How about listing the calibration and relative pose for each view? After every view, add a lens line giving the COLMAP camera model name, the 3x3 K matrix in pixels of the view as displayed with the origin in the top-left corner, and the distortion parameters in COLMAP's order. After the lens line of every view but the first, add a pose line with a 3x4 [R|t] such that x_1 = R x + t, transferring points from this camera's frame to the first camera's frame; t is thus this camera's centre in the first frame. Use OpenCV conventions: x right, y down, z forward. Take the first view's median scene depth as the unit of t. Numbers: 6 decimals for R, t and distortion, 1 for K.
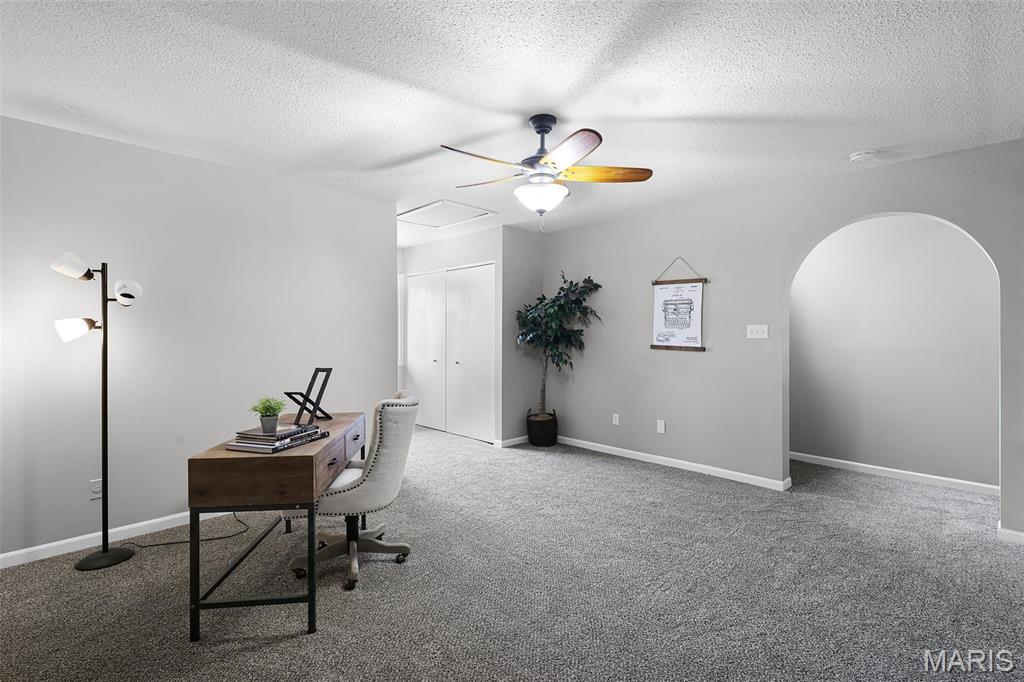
lens RADIAL K [[476.7, 0, 512.8], [0, 476.7, 338.6], [0, 0, 1]] dist [0.001798, 0.000189]
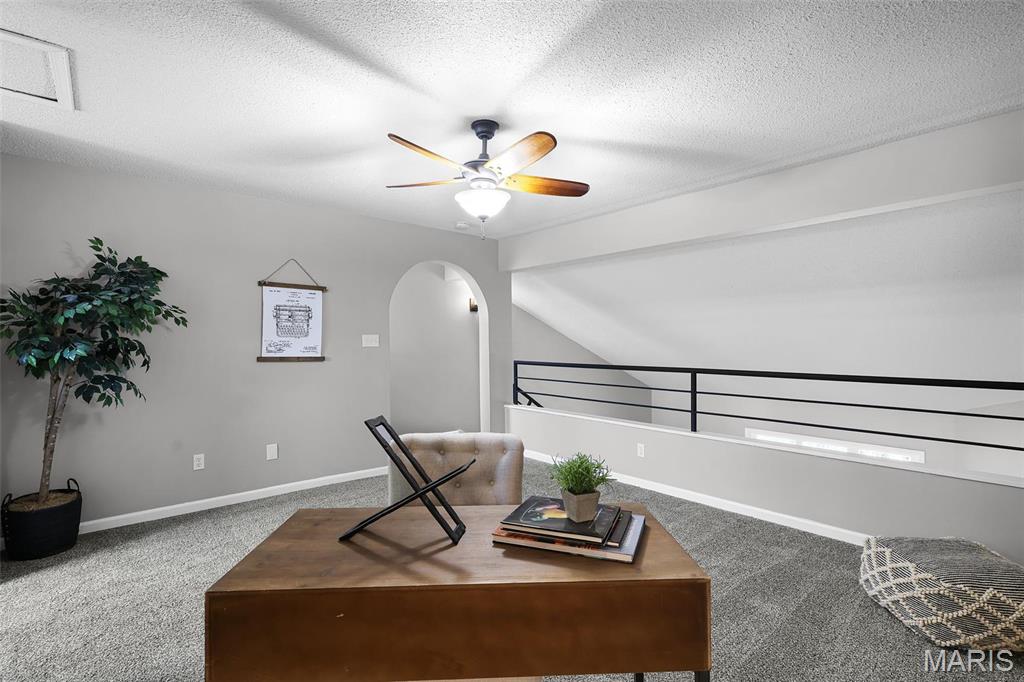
lens RADIAL K [[476.7, 0, 512.8], [0, 476.7, 338.6], [0, 0, 1]] dist [0.001798, 0.000189]
pose [[0.060190, 0.005688, 0.998171, -0.533304], [0.016502, 0.999841, -0.006692, -0.006024], [-0.998051, 0.016874, 0.060086, 0.527627]]
